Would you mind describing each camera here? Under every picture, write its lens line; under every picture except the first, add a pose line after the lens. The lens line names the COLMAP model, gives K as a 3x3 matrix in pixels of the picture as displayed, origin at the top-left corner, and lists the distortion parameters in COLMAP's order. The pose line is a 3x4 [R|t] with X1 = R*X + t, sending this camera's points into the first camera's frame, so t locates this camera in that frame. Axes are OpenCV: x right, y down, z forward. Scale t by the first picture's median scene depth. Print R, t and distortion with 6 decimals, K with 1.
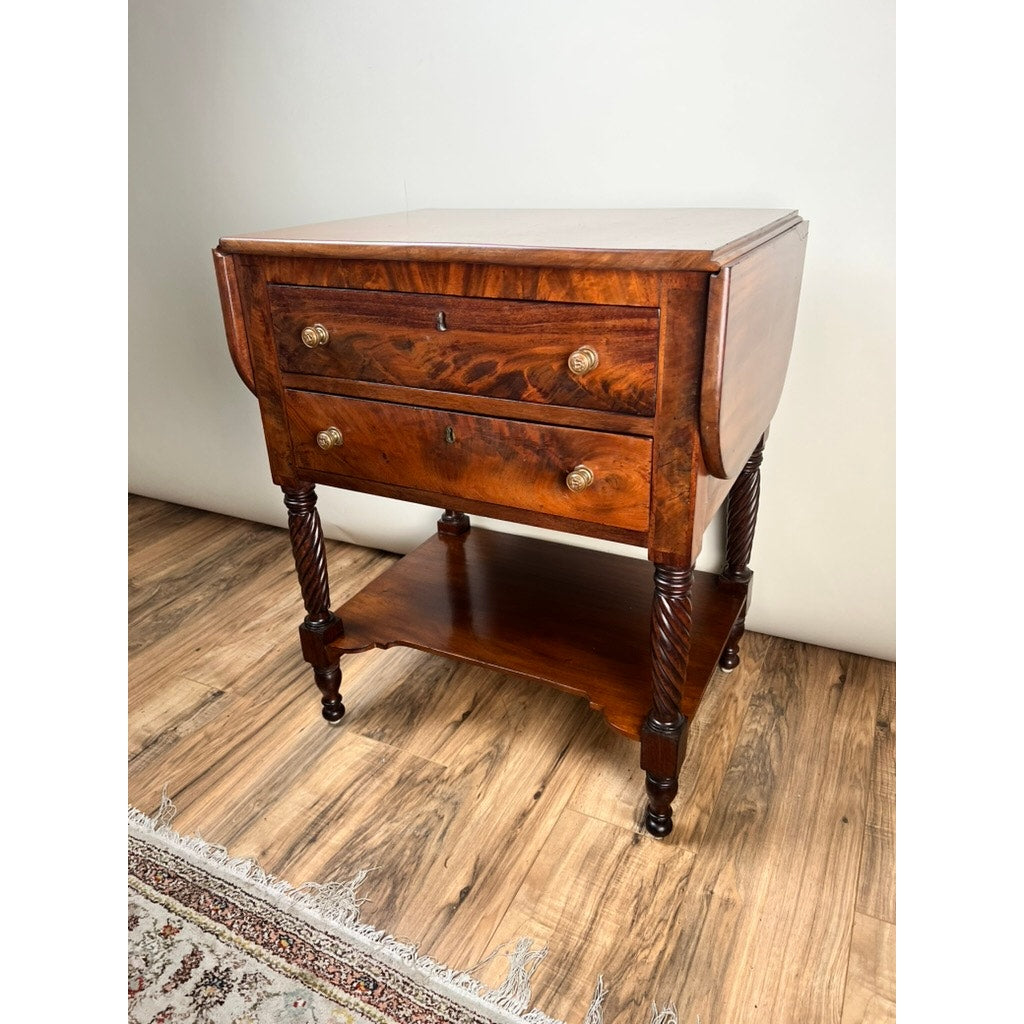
lens RADIAL K [[773.7, 0, 518.4], [0, 773.7, 503.8], [0, 0, 1]] dist [0.016150, -0.006992]
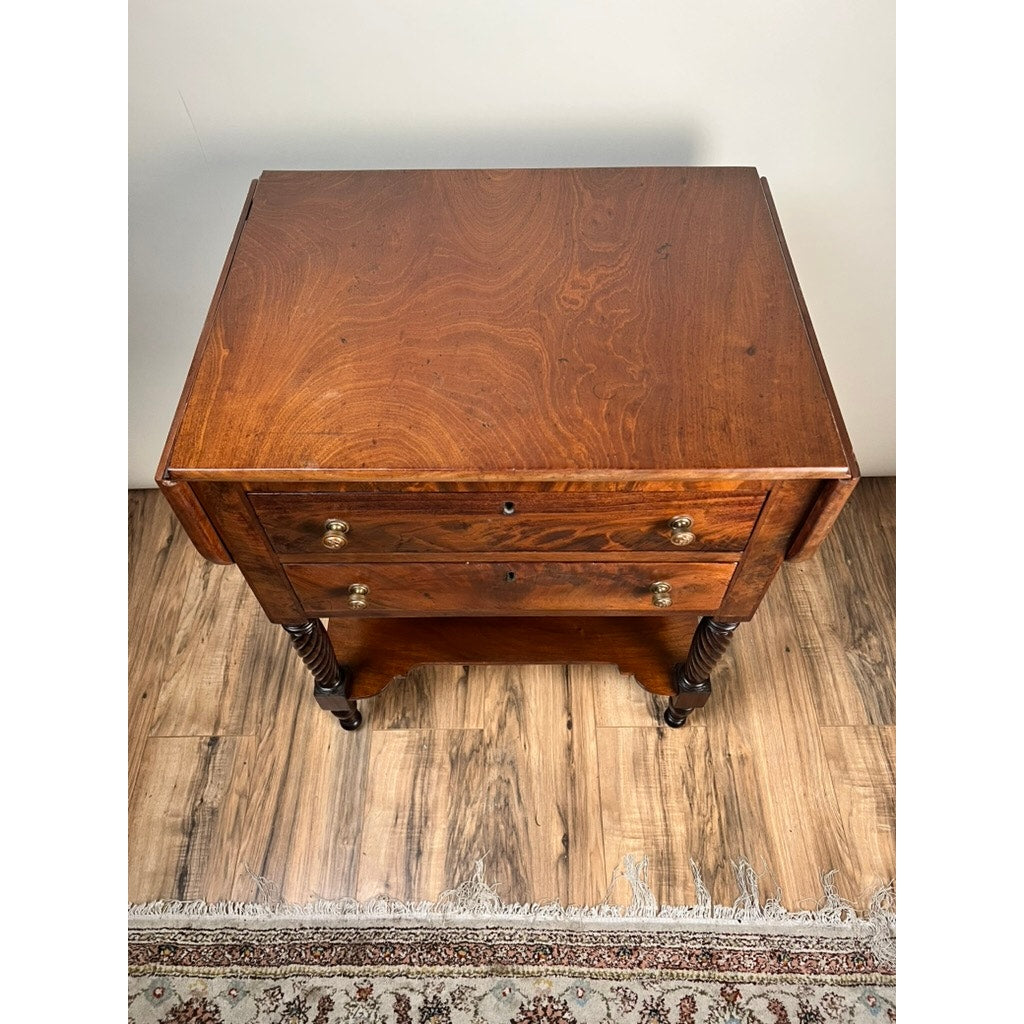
lens RADIAL K [[773.7, 0, 518.4], [0, 773.7, 503.8], [0, 0, 1]] dist [0.016150, -0.006992]
pose [[0.891954, -0.354293, 0.280880, -0.298924], [0.169208, 0.837679, 0.519291, -0.620843], [-0.419269, -0.415657, 0.807120, 0.252256]]
